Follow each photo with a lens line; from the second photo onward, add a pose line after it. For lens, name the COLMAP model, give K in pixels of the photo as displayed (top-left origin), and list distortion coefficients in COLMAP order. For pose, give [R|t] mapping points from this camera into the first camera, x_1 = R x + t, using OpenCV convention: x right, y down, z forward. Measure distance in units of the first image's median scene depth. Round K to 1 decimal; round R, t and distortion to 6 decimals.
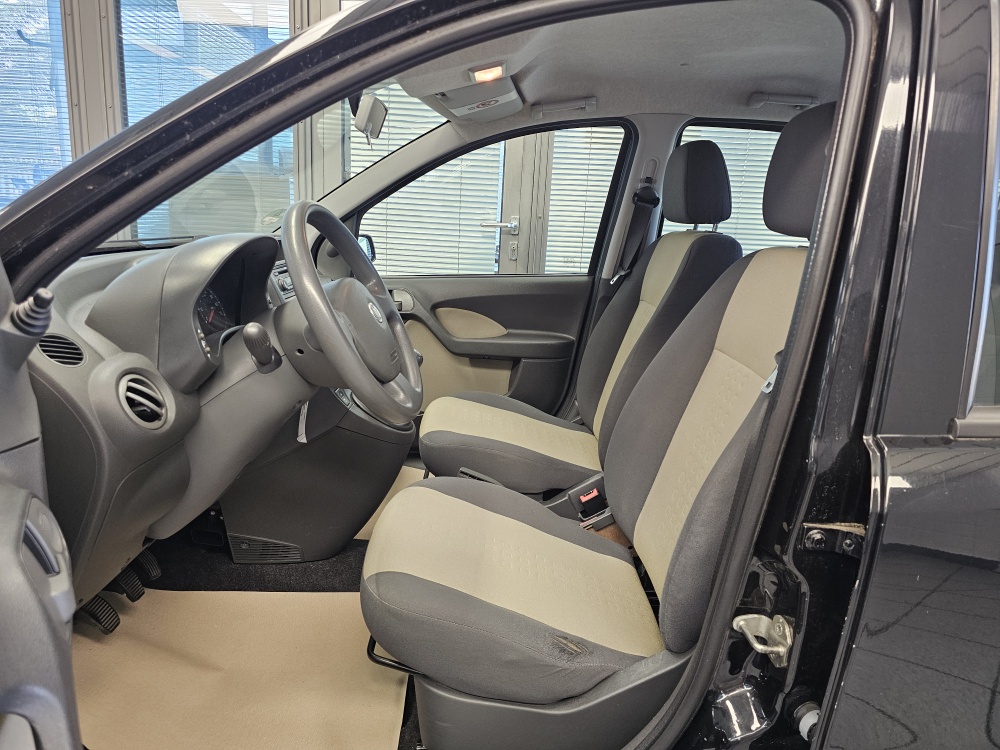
lens RADIAL K [[676.1, 0, 503.6], [0, 676.1, 376.3], [0, 0, 1]] dist [0.055559, -0.060519]
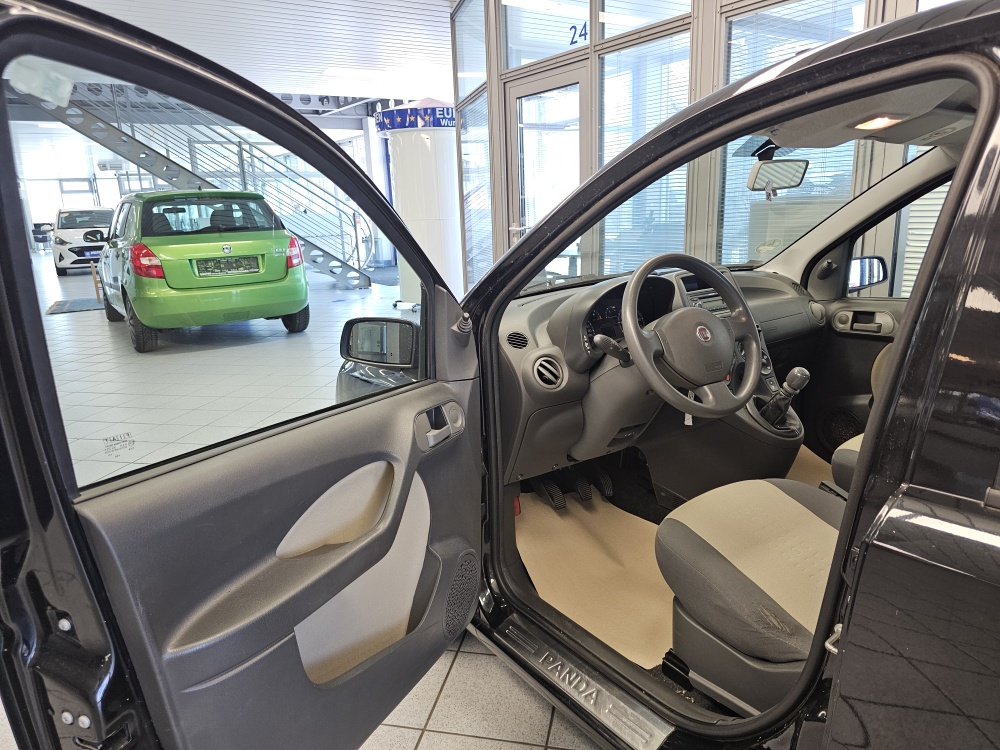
lens RADIAL K [[676.1, 0, 500.5], [0, 676.1, 373.1], [0, 0, 1]] dist [0.055559, -0.060519]
pose [[0.581156, 0.130217, -0.803307, 0.788094], [-0.136014, 0.988772, 0.061881, -0.052772], [0.802345, 0.073299, 0.592342, -0.157628]]
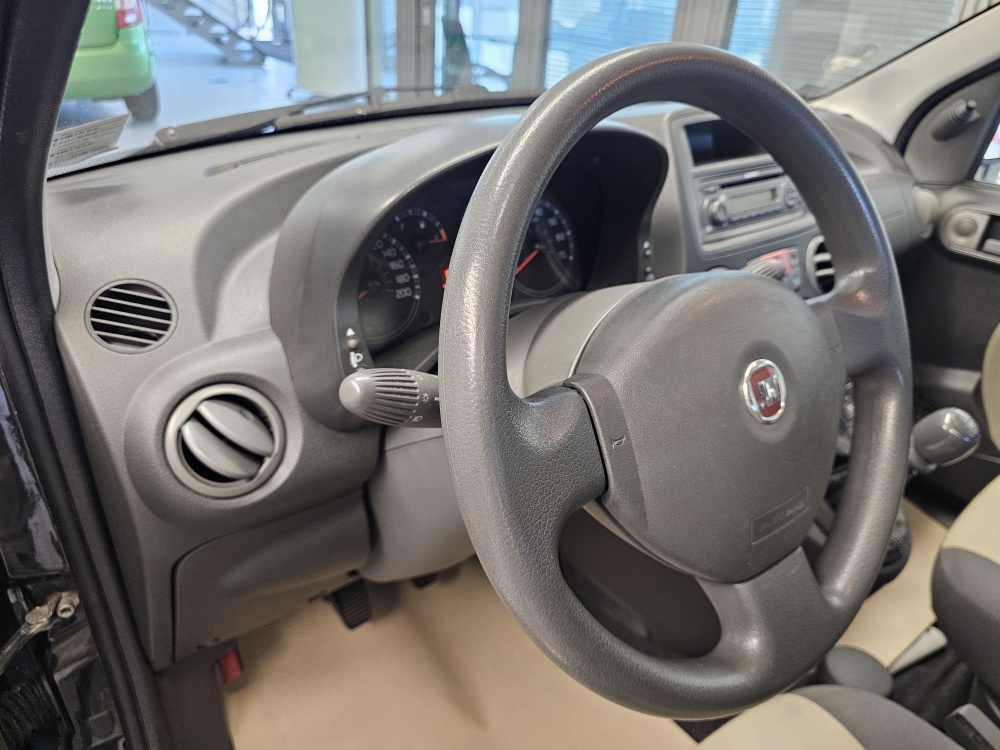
lens RADIAL K [[676.1, 0, 503.8], [0, 676.1, 382.8], [0, 0, 1]] dist [0.055559, -0.060519]
pose [[0.632035, 0.383241, -0.673541, -0.035010], [-0.214673, 0.921726, 0.323012, -0.212791], [0.744612, -0.059564, 0.664835, 0.748510]]
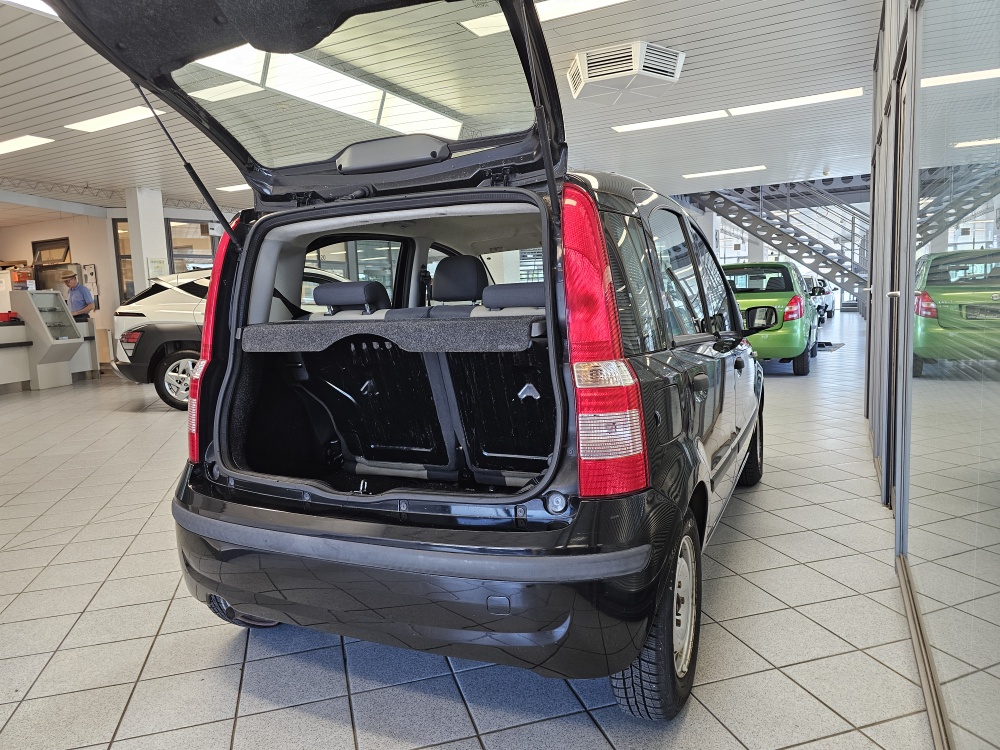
lens RADIAL K [[676.1, 0, 506.3], [0, 676.1, 374.3], [0, 0, 1]] dist [0.055559, -0.060519]
pose [[-0.436900, 0.066628, -0.897039, 3.109702], [-0.202458, 0.964381, 0.170237, -0.473829], [0.876430, 0.255989, -0.407849, 2.607986]]
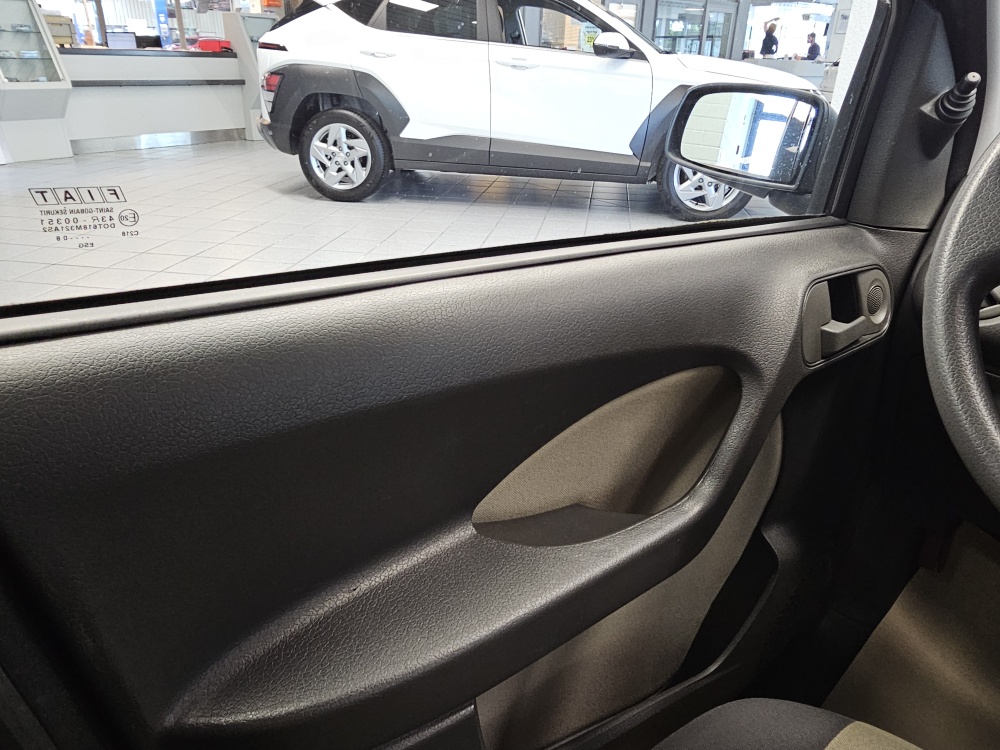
lens RADIAL K [[692.9, 0, 493.5], [0, 692.9, 375.9], [0, 0, 1]] dist [0.002341, -0.005276]
pose [[-0.778823, 0.192625, -0.596935, 0.314461], [-0.215657, 0.811429, 0.543208, -0.156078], [0.589006, 0.551796, -0.590418, 1.104338]]
